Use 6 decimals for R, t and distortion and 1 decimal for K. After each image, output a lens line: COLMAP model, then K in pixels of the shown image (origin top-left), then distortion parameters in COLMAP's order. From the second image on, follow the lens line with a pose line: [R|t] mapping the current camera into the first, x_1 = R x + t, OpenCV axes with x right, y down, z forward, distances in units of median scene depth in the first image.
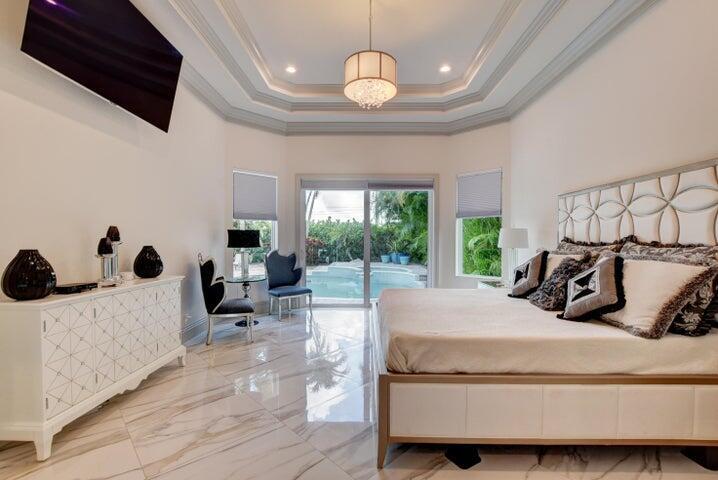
lens RADIAL K [[322.8, 0, 359.4], [0, 322.8, 242.0], [0, 0, 1]] dist [-0.015158, -0.000736]
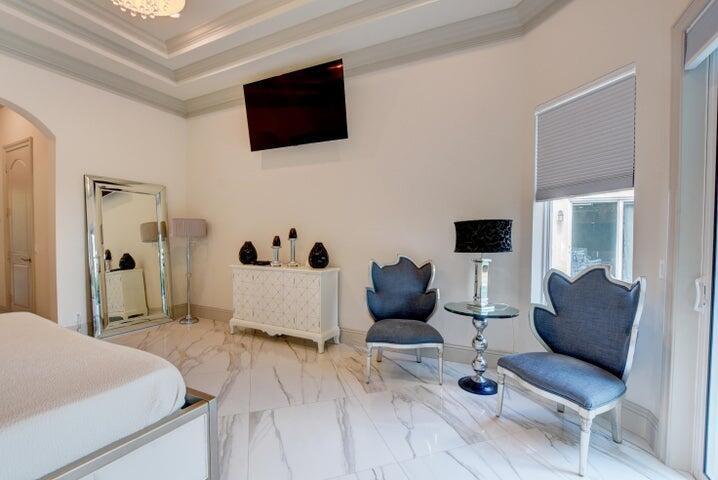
lens RADIAL K [[322.8, 0, 360.8], [0, 322.8, 239.8], [0, 0, 1]] dist [-0.015158, -0.000736]
pose [[-0.444087, 0.007439, -0.895953, 0.432493], [-0.005082, 0.999929, 0.010822, -0.013887], [0.895969, 0.009359, -0.444018, 1.859863]]
